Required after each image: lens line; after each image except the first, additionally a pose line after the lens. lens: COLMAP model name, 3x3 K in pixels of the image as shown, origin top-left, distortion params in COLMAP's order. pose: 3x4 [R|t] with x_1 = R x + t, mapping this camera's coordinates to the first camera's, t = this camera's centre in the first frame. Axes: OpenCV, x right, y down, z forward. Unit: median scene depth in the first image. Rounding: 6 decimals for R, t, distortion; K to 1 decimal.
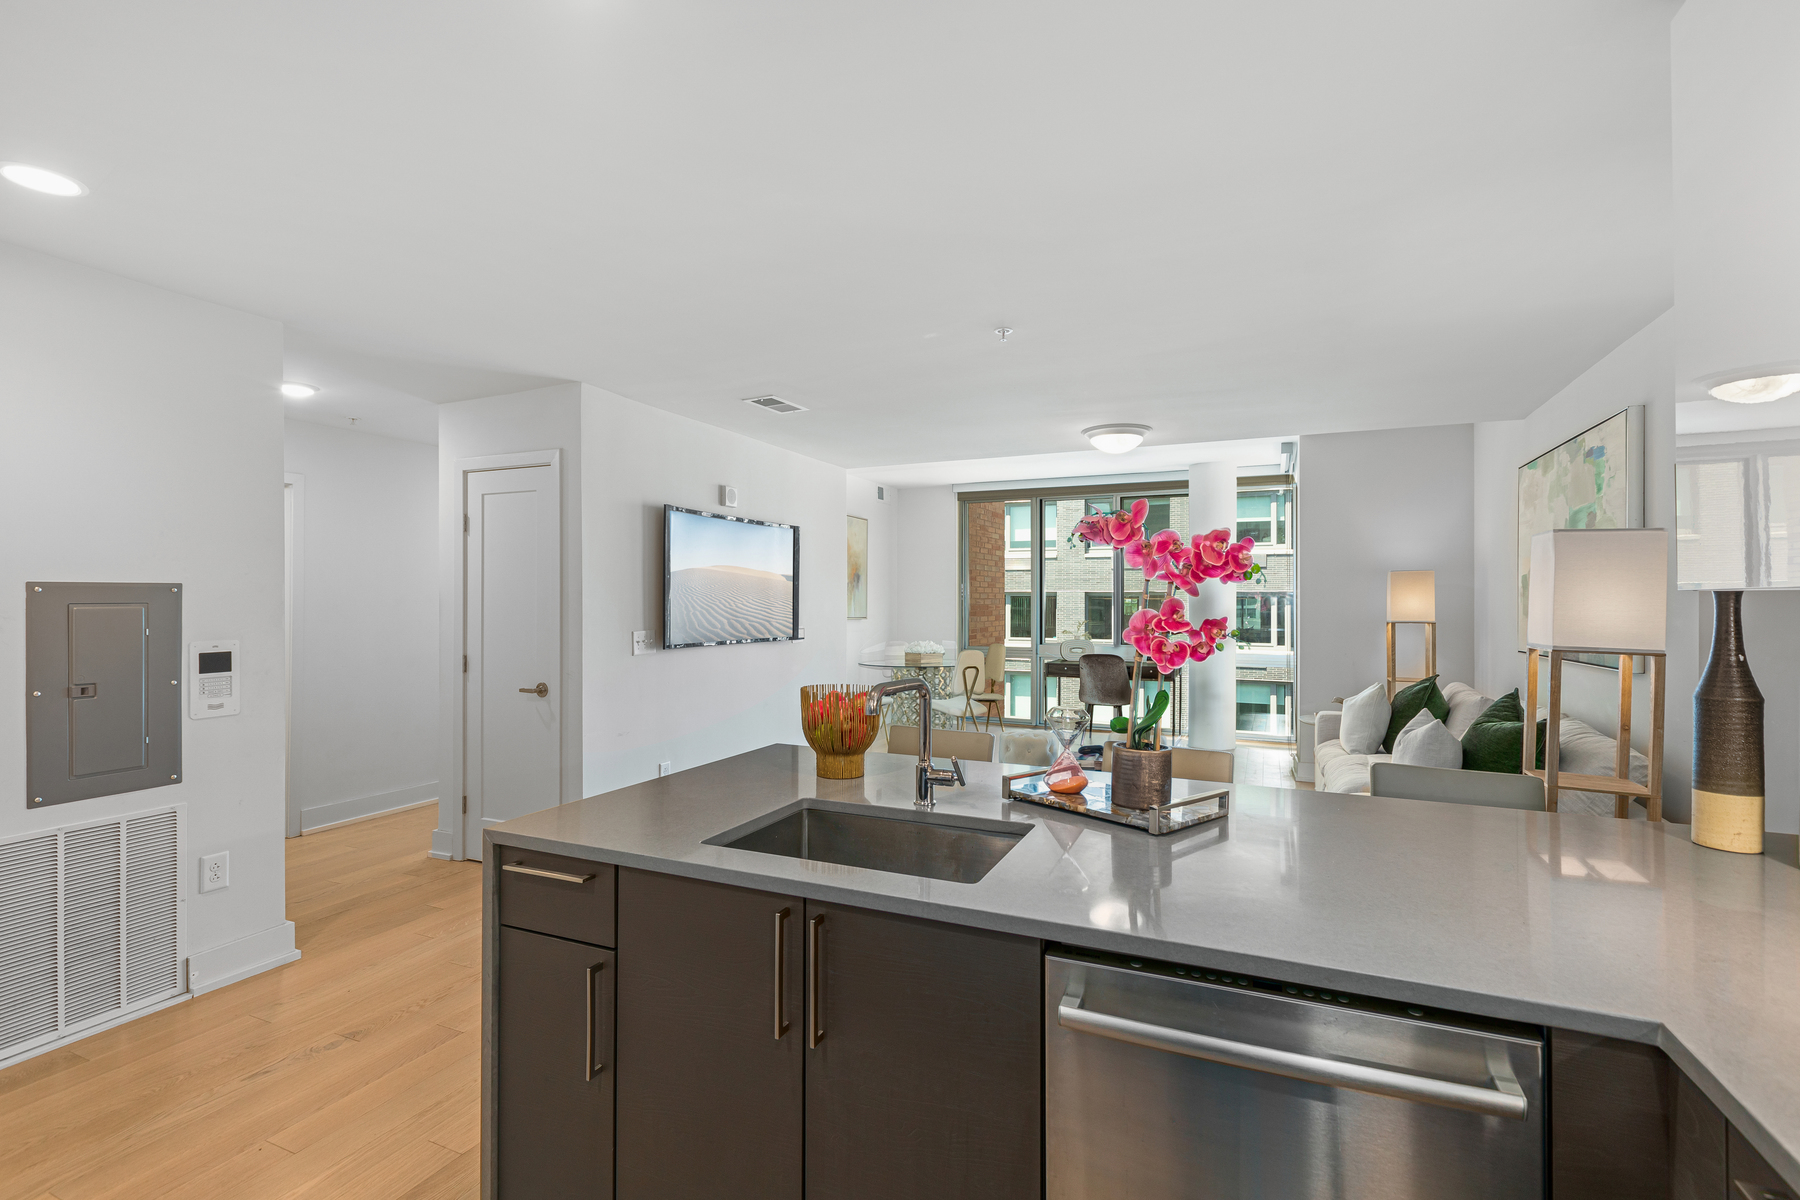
lens RADIAL K [[815.9, 0, 900.5], [0, 815.9, 600.9], [0, 0, 1]] dist [-0.010573, 0.001177]
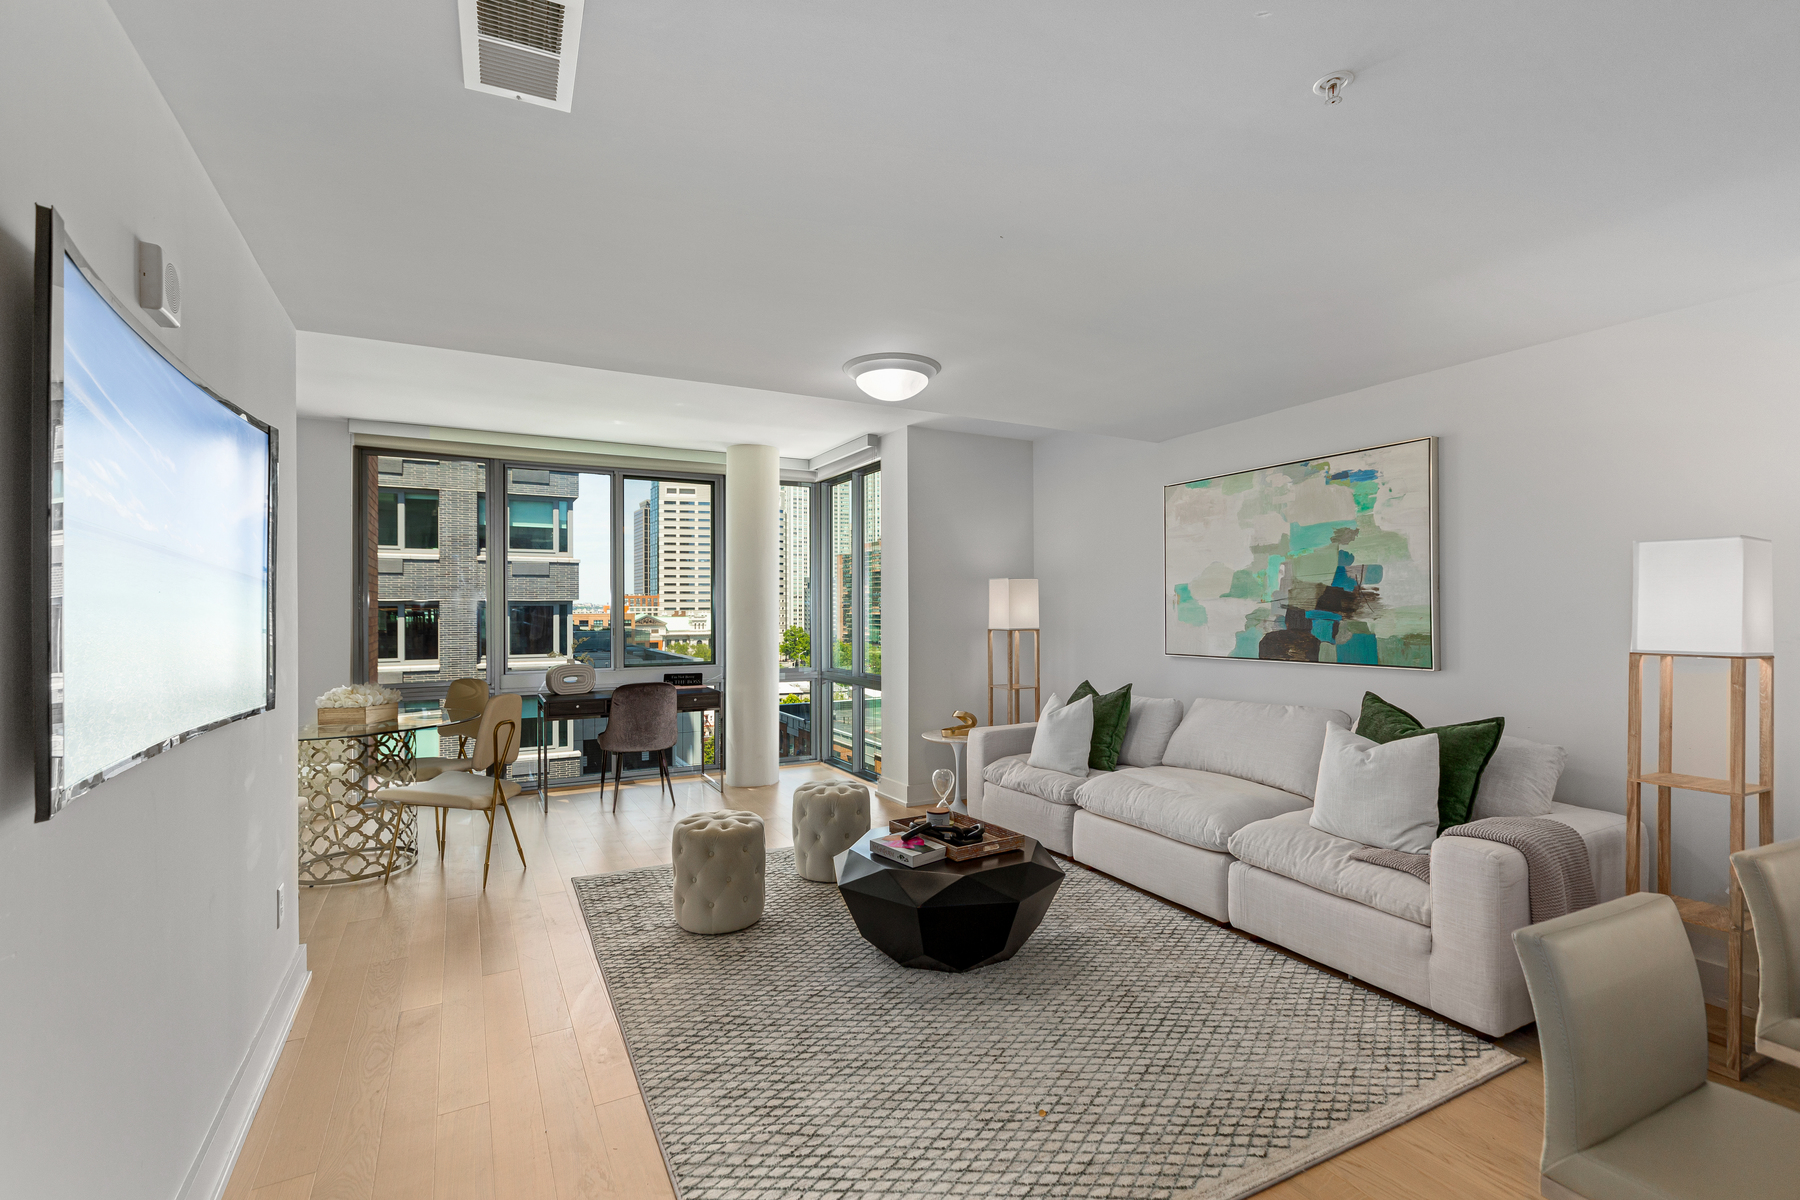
lens RADIAL K [[815.9, 0, 910.2], [0, 815.9, 602.8], [0, 0, 1]] dist [-0.010573, 0.001177]
pose [[0.598799, 0.008557, 0.800853, -0.260042], [-0.001883, 0.999955, -0.009277, 0.003271], [-0.800897, 0.004047, 0.598789, 0.514994]]
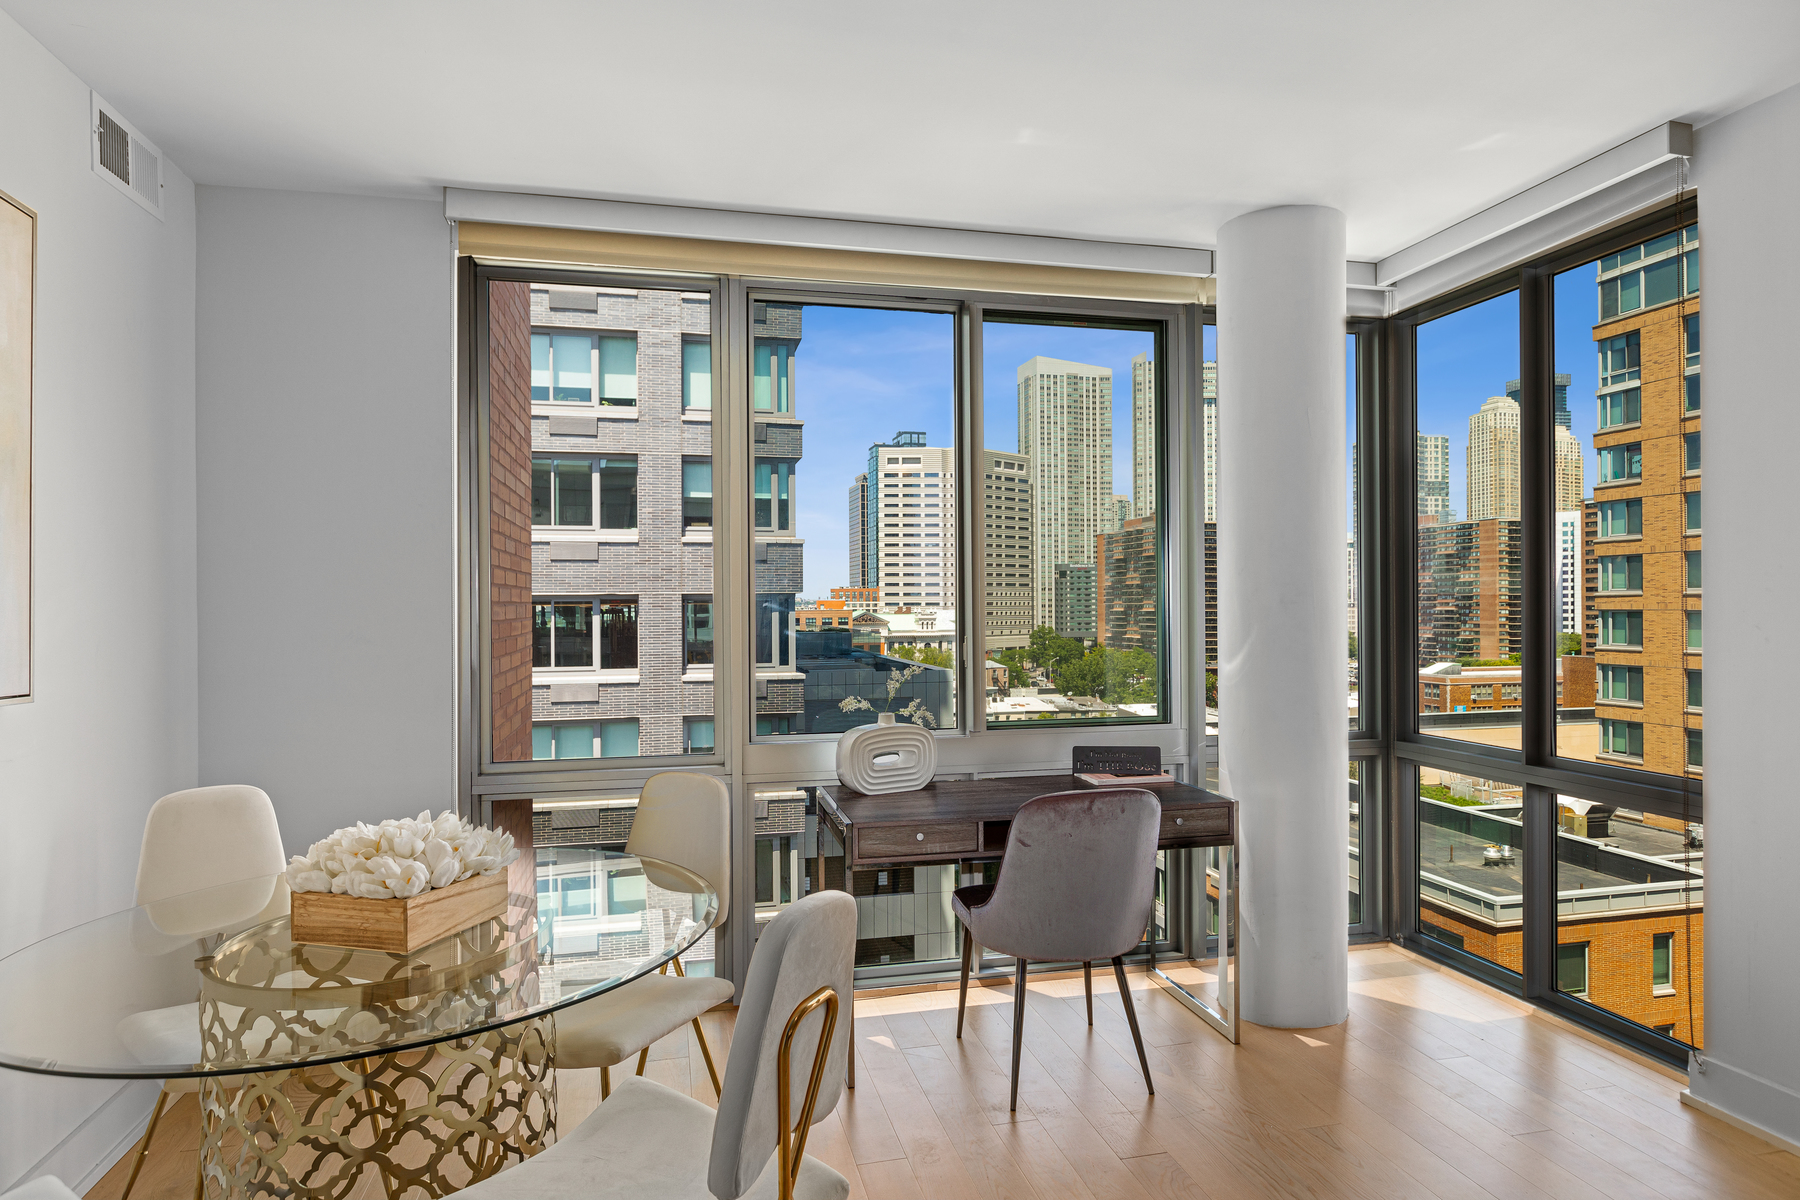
lens RADIAL K [[1006.6, 0, 890.7], [0, 1006.6, 595.7], [0, 0, 1]] dist [-0.017539, -0.000879]
pose [[0.797990, 0.006295, 0.602637, -0.028703], [-0.000376, 0.999950, -0.009948, 0.004409], [-0.602670, 0.007711, 0.797953, 1.030487]]
